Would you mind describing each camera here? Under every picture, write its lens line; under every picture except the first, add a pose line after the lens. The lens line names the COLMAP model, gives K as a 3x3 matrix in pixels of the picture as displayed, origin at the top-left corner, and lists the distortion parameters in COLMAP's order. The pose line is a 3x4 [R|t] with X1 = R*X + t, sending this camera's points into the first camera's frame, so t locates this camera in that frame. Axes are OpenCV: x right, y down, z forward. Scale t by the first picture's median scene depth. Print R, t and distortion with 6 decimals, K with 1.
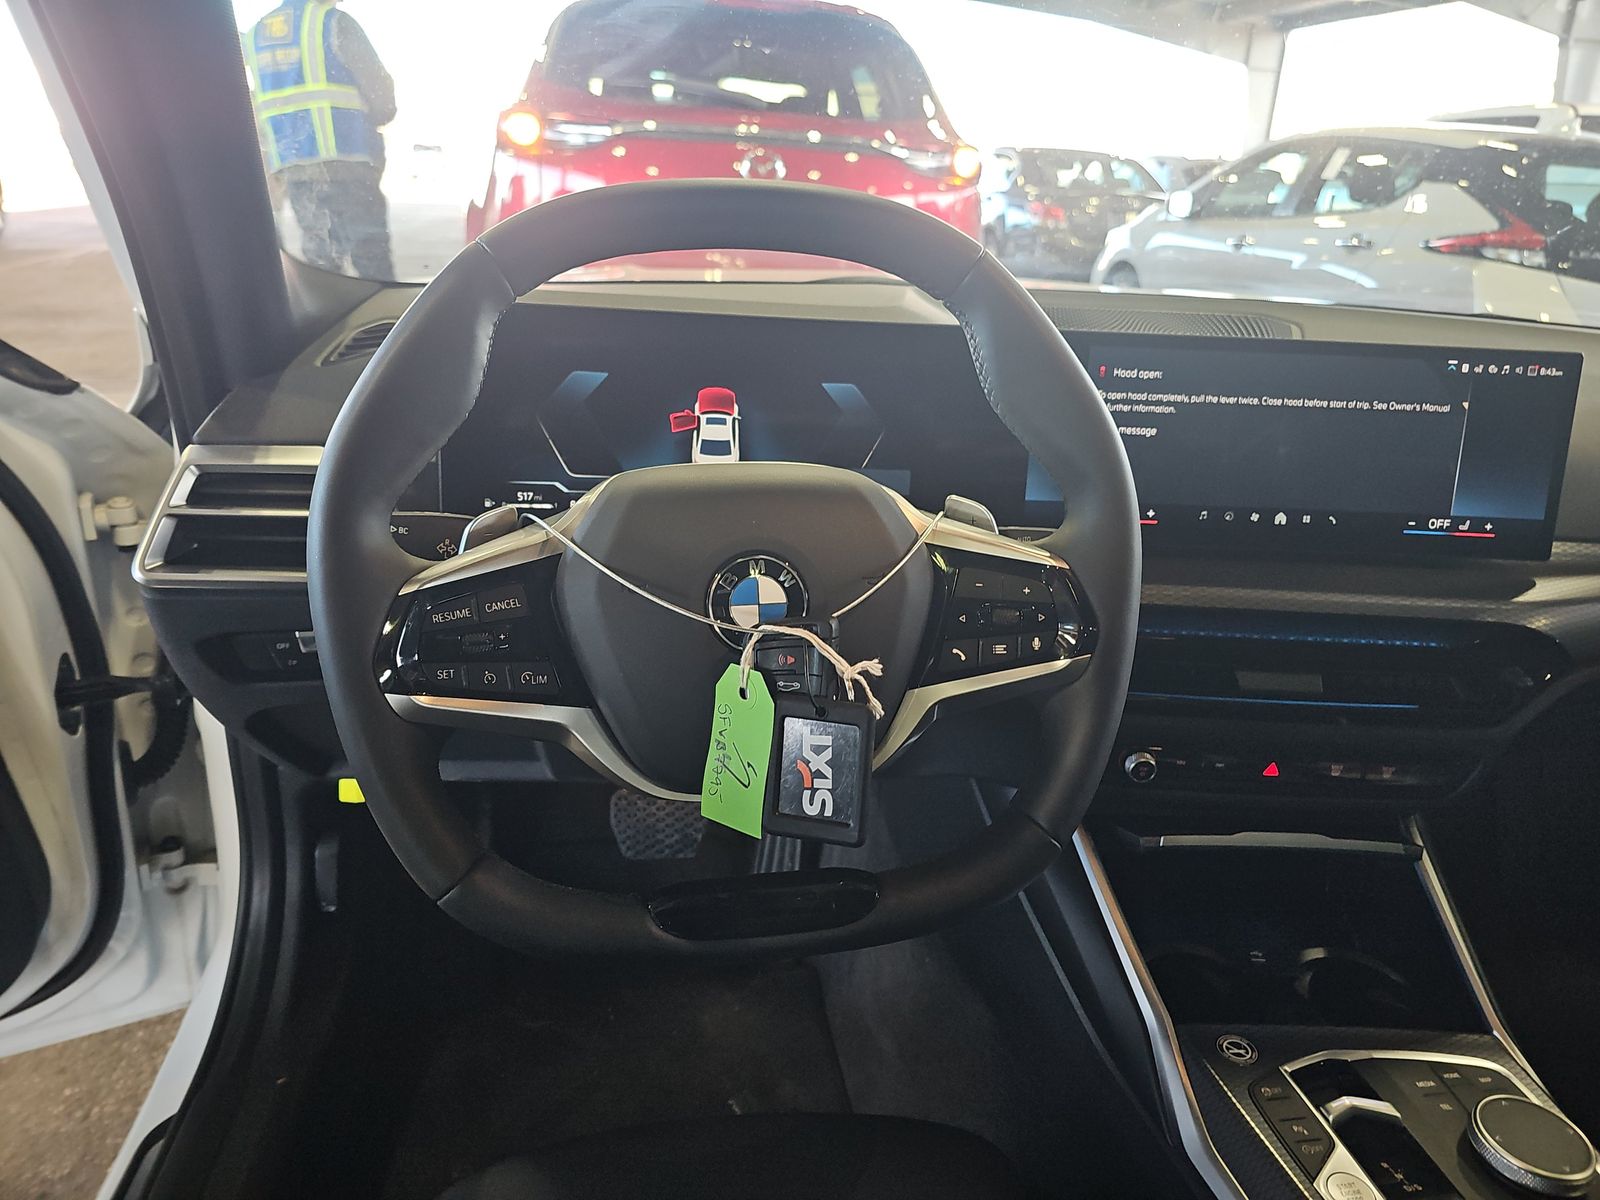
lens RADIAL K [[1032.7, 0, 820.3], [0, 1032.7, 550.2], [0, 0, 1]] dist [0.072627, -0.073268]
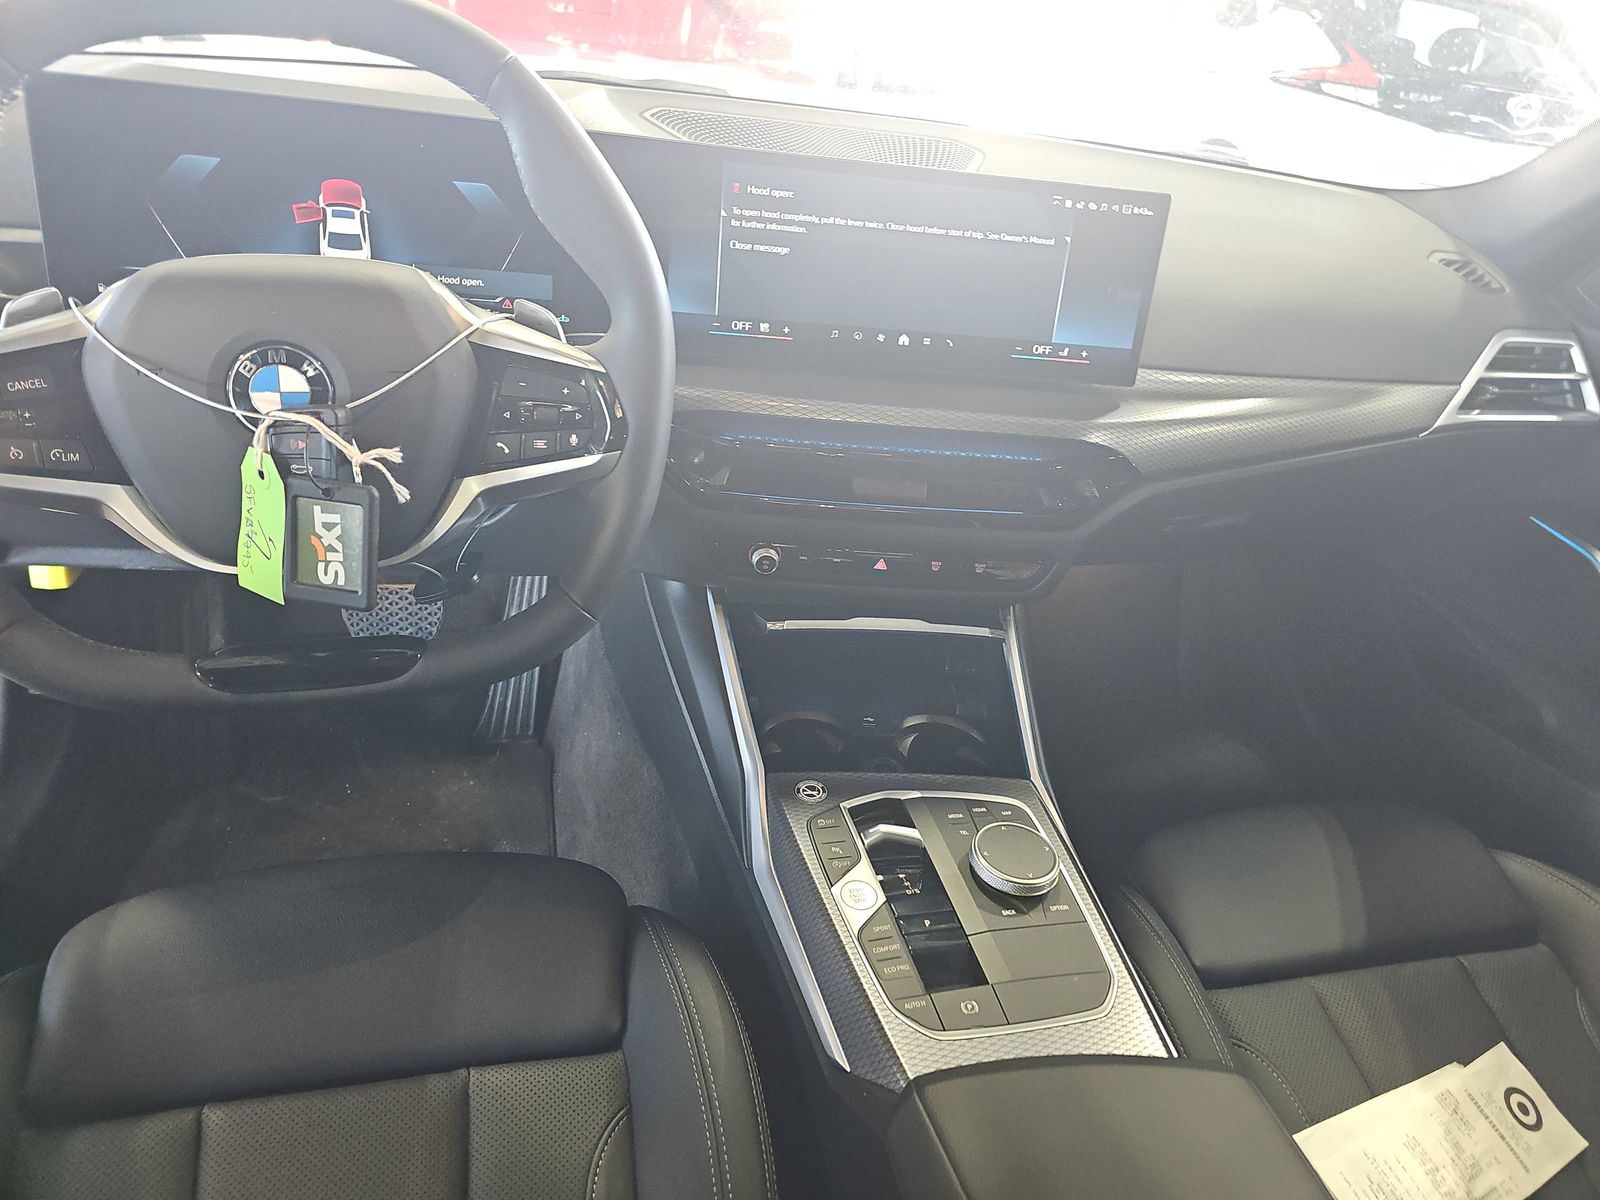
lens RADIAL K [[1032.7, 0, 820.3], [0, 1032.7, 550.2], [0, 0, 1]] dist [0.072627, -0.073268]
pose [[0.993783, 0.017220, 0.109991, 0.273358], [-0.035833, 0.984867, 0.169569, 0.006863], [-0.105406, -0.172456, 0.979361, -0.103807]]
